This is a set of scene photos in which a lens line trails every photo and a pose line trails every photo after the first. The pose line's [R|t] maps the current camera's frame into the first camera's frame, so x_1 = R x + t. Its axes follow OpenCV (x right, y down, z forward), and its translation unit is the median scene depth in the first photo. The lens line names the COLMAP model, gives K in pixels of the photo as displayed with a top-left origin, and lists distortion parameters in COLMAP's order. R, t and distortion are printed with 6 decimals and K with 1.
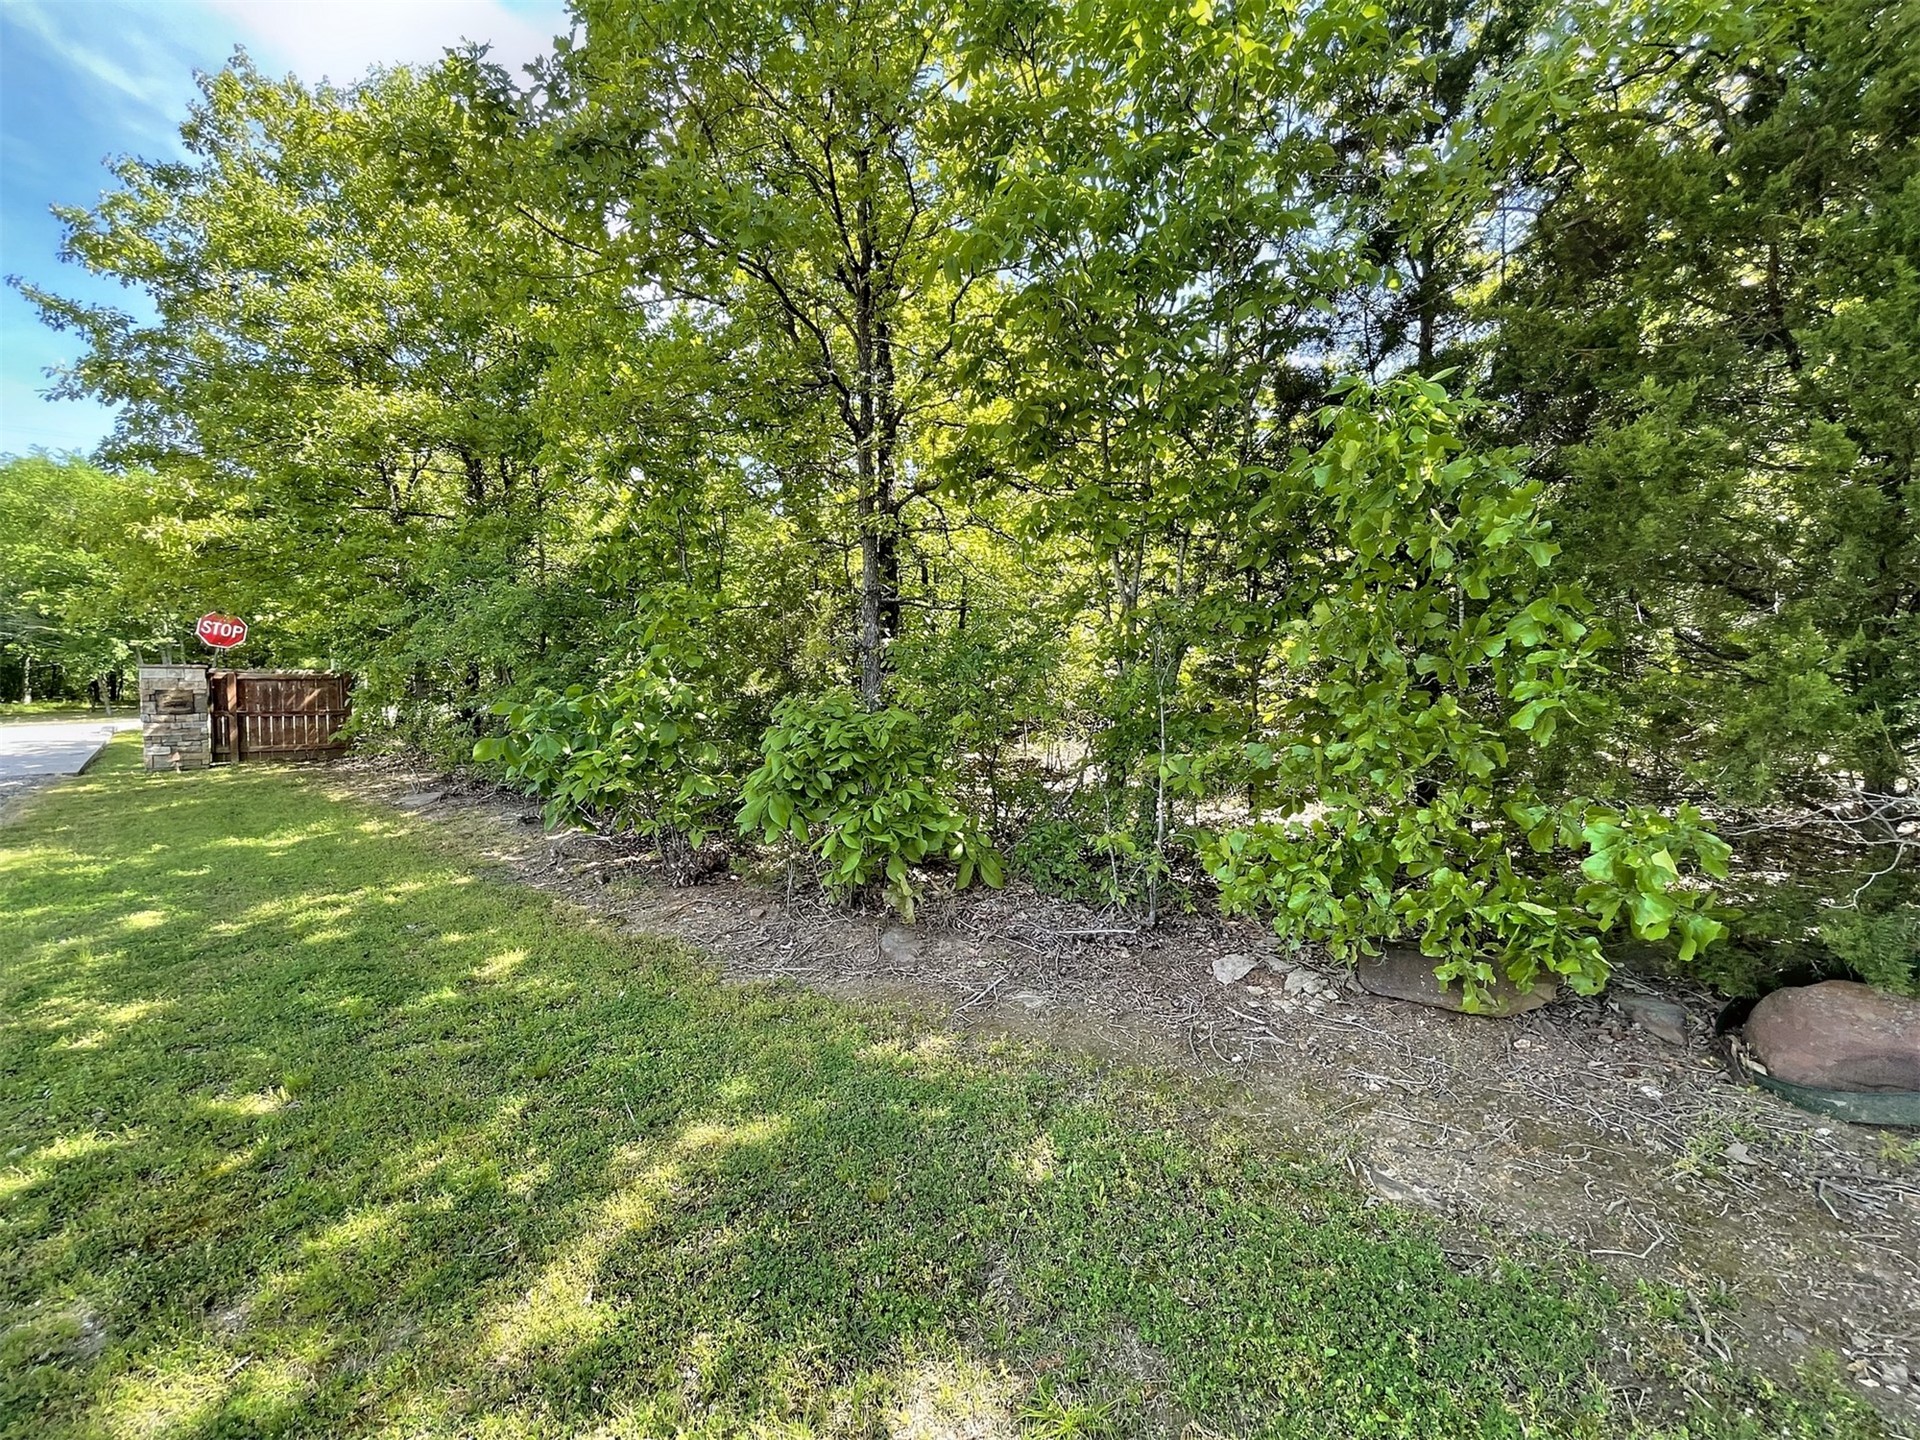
lens RADIAL K [[773.4, 0, 957.4], [0, 773.4, 725.1], [0, 0, 1]] dist [-0.001057, -0.000042]
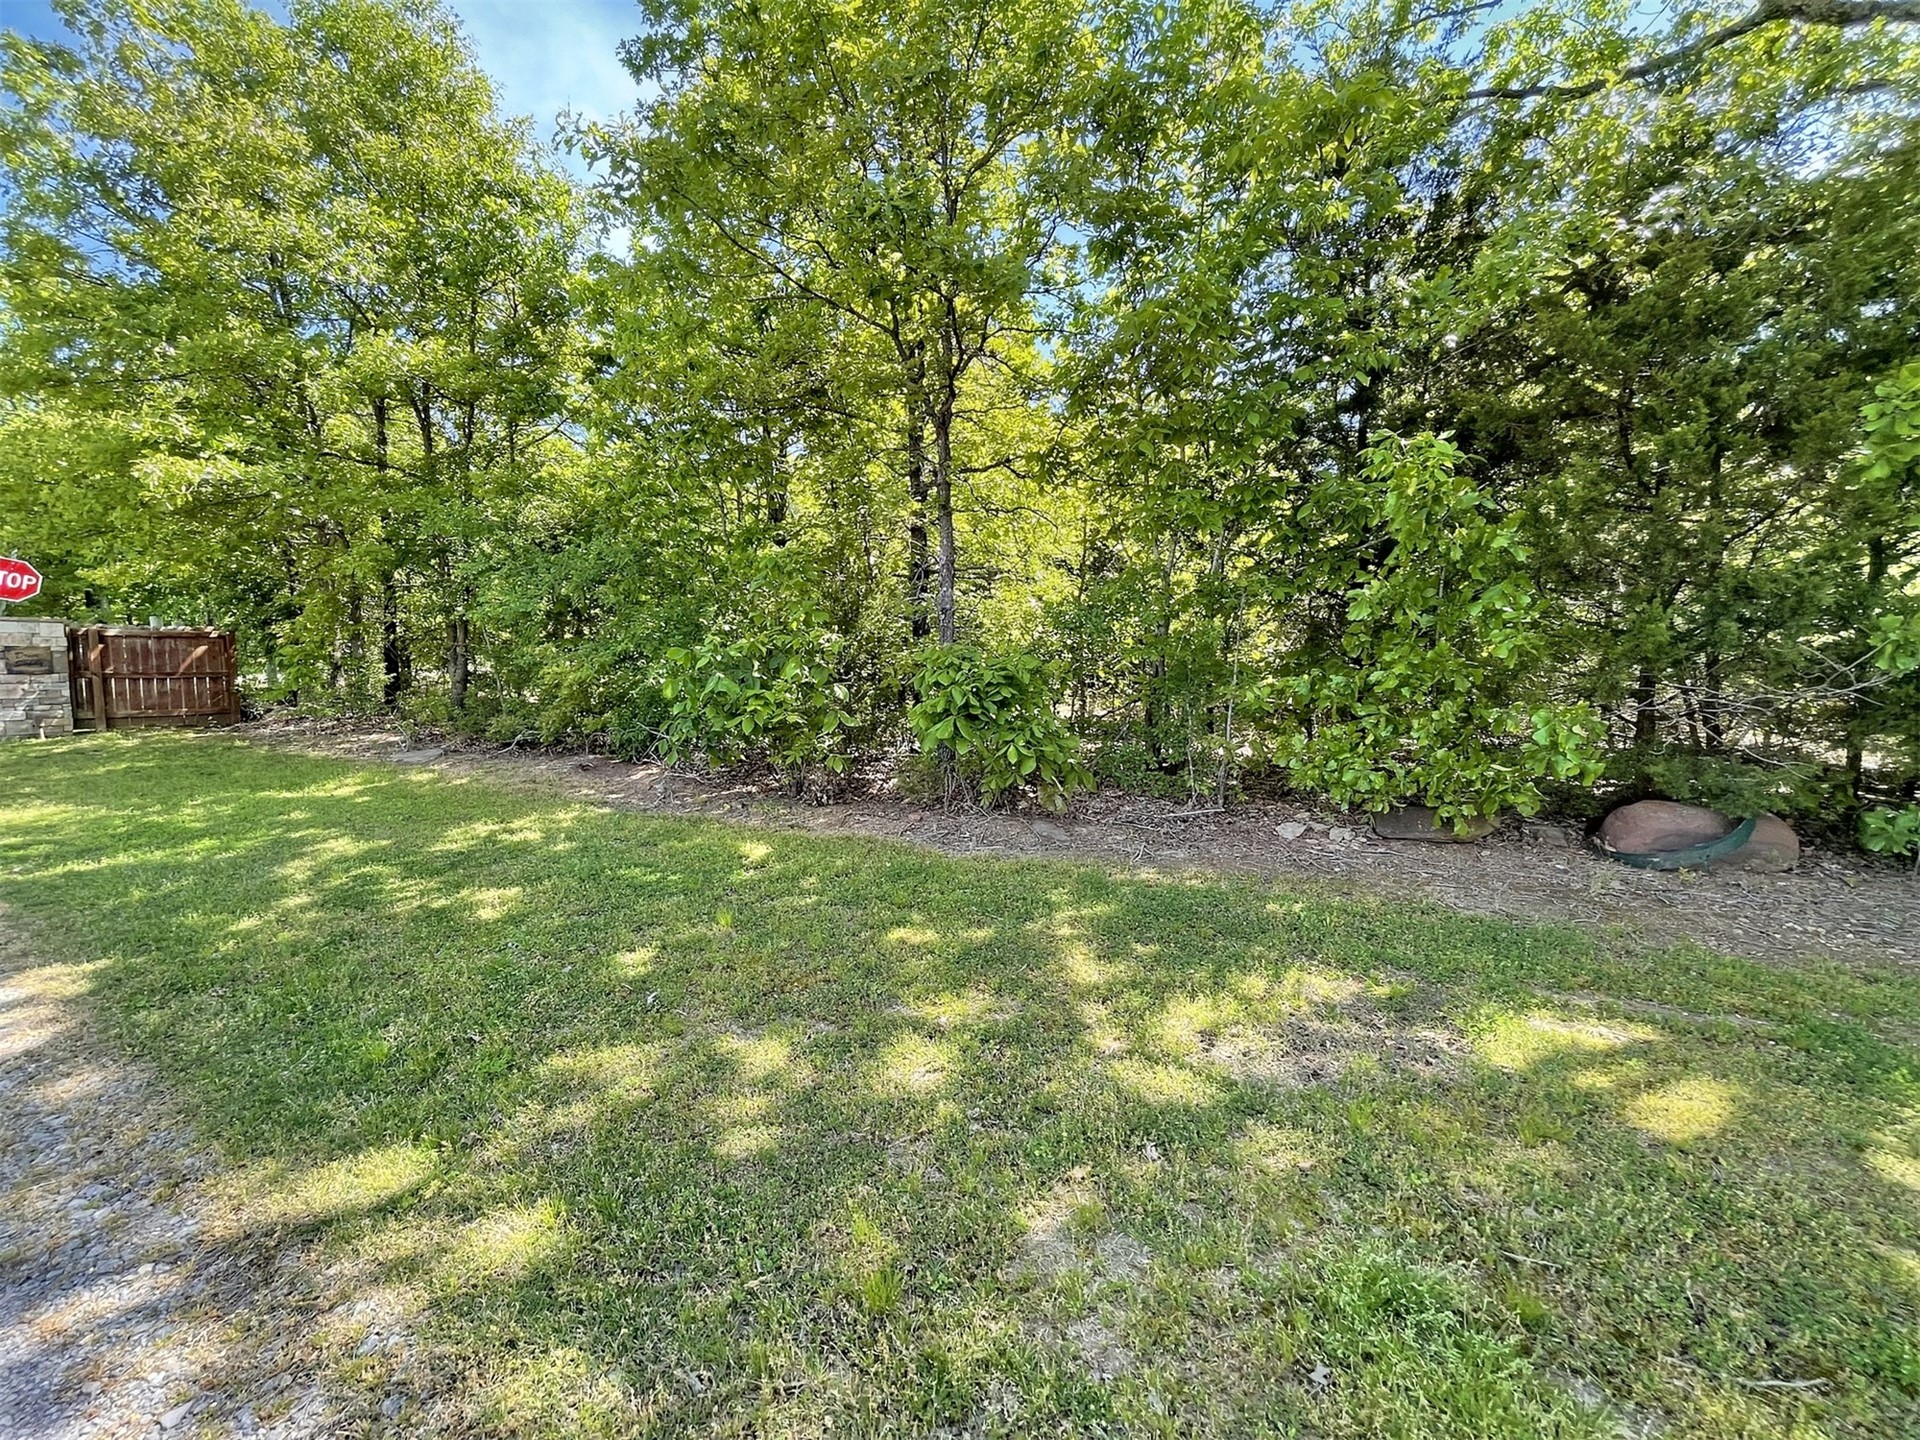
lens RADIAL K [[777.2, 0, 953.5], [0, 777.2, 722.3], [0, 0, 1]] dist [-0.000888, -0.000483]
pose [[0.975183, -0.012064, 0.221071, -0.666041], [0.005753, 0.999558, 0.029173, 0.074233], [-0.221325, -0.027177, 0.974821, -0.317031]]
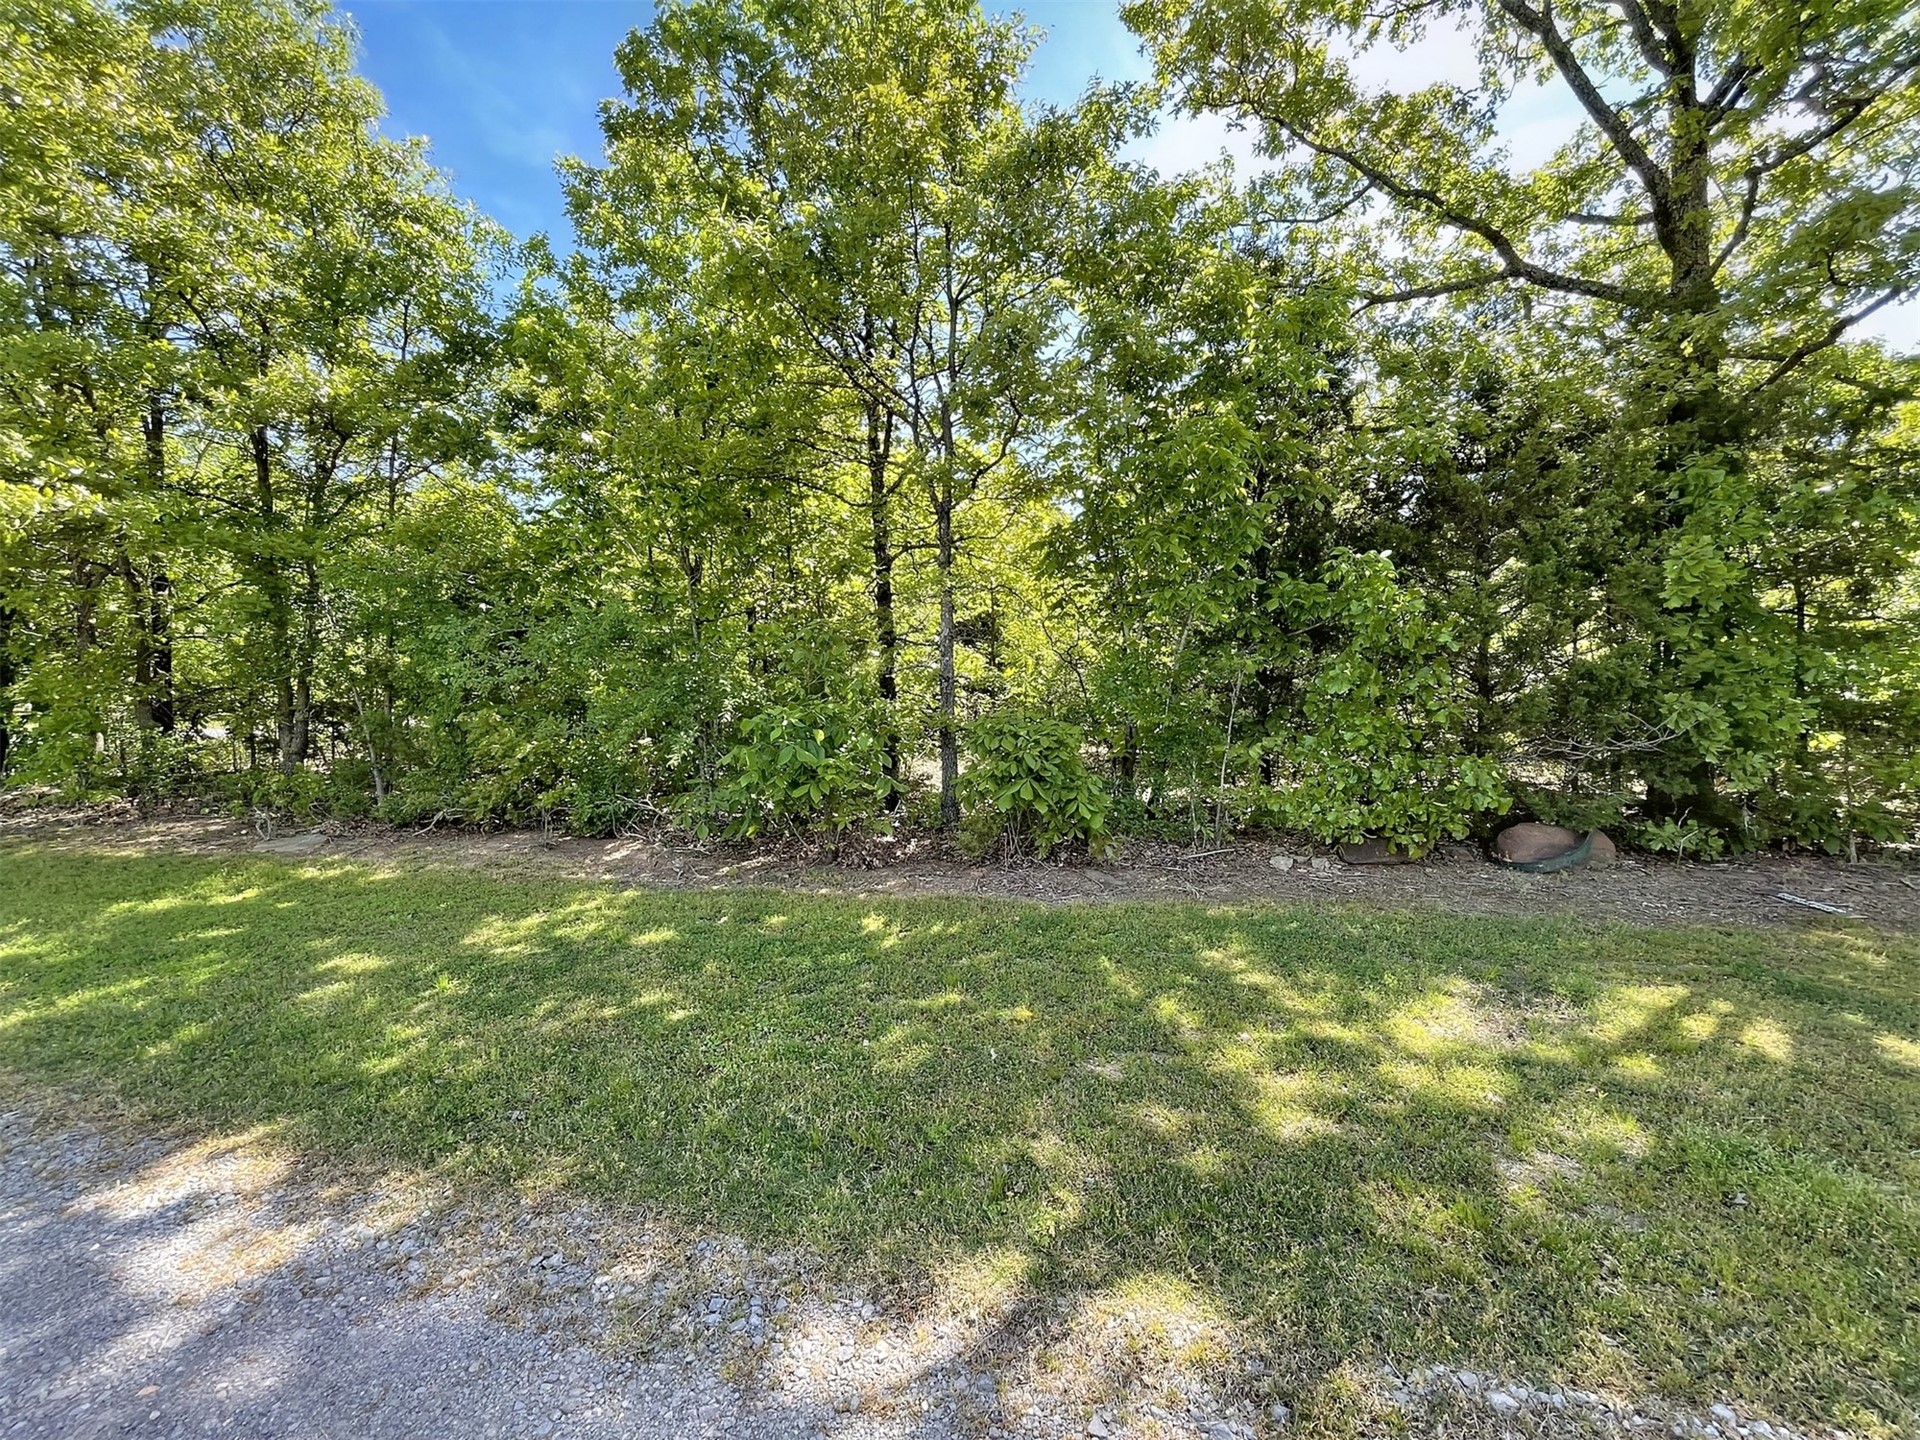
lens RADIAL K [[777.2, 0, 953.5], [0, 777.2, 722.3], [0, 0, 1]] dist [-0.000888, -0.000483]
pose [[0.867080, -0.010043, 0.498067, -1.347391], [0.029360, 0.999089, -0.030967, 0.029506], [-0.497302, 0.041474, 0.866585, -0.204823]]
